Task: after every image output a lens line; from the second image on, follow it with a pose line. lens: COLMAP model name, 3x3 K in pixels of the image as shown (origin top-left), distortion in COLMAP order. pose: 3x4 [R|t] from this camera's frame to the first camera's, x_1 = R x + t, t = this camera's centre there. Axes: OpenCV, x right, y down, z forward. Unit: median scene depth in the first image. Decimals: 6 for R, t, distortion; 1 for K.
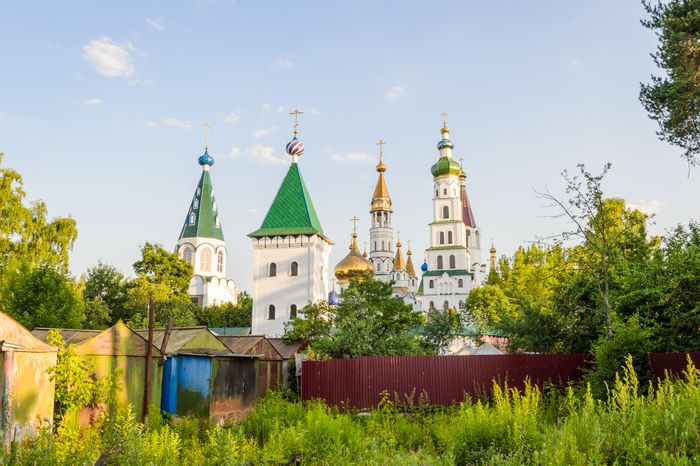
lens RADIAL K [[615.6, 0, 350.0], [0, 615.6, 233.0], [0, 0, 1]] dist [-0.008395, -0.001222]
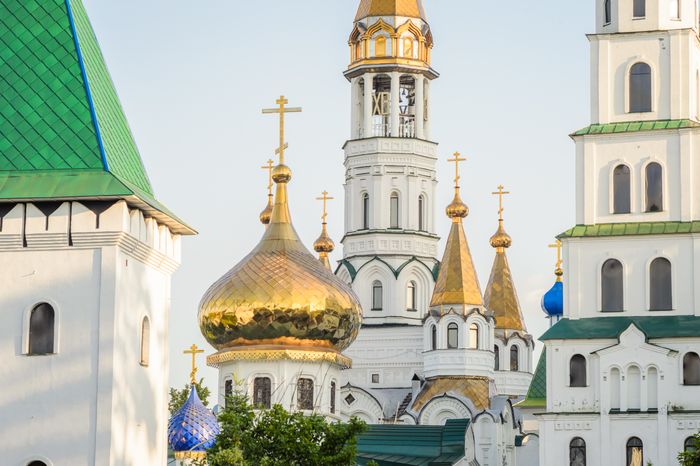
lens RADIAL K [[2657.3, 0, 350.0], [0, 2657.3, 233.0], [0, 0, 1]] dist [0.279071, 4.403741]
pose [[0.999596, 0.008359, 0.027160, 0.007008], [-0.009535, 0.999010, 0.043452, -0.020429], [-0.026770, -0.043694, 0.998686, -0.096779]]
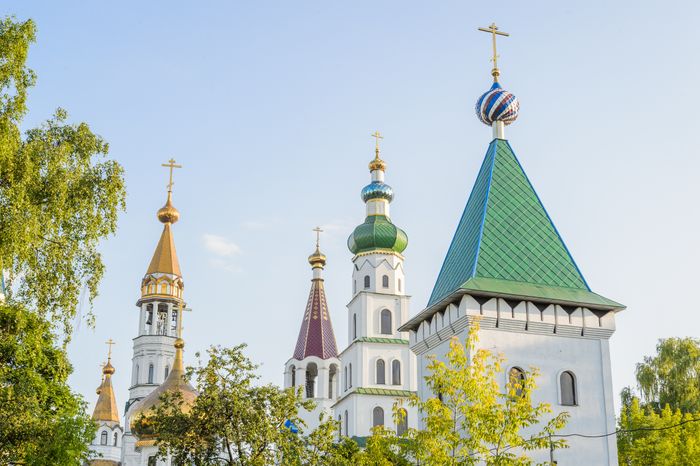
lens RADIAL K [[1075.7, 0, 350.0], [0, 1075.7, 233.0], [0, 0, 1]] dist [-0.034383, -0.081857]
pose [[0.828675, 0.194660, 0.524791, -0.340210], [-0.113345, 0.976513, -0.183238, 0.059042], [-0.548134, 0.092362, 0.831275, 0.275781]]
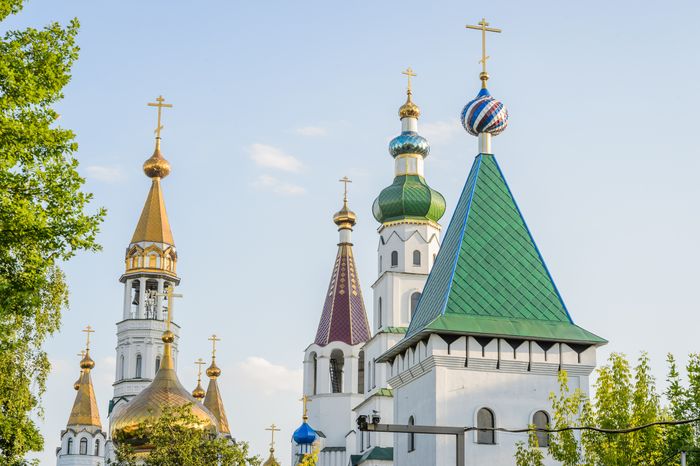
lens RADIAL K [[1538.6, 0, 350.0], [0, 1538.6, 233.0], [0, 0, 1]] dist [-0.047319, -0.705107]
pose [[0.861174, 0.146384, 0.486776, -0.389695], [-0.109700, 0.988591, -0.103216, 0.028001], [-0.496332, 0.035488, 0.867407, 0.122081]]
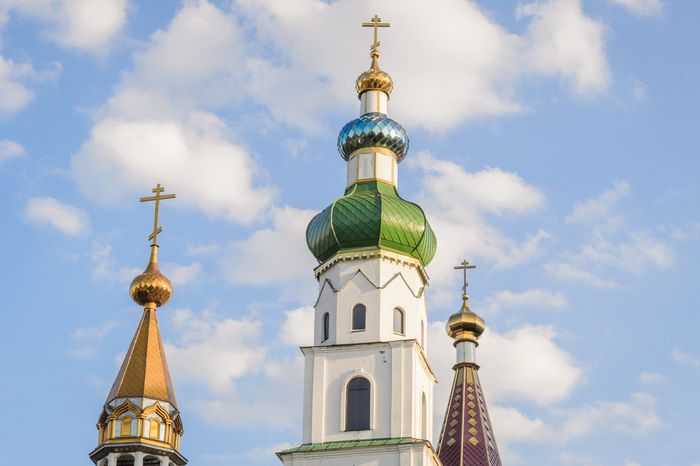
lens RADIAL K [[1789.1, 0, 350.0], [0, 1789.1, 233.0], [0, 0, 1]] dist [-0.160876, -0.565758]
pose [[0.997244, 0.047821, 0.056722, 0.111937], [-0.031711, 0.965935, -0.256834, 0.072275], [-0.067072, 0.254328, 0.964789, 0.353568]]
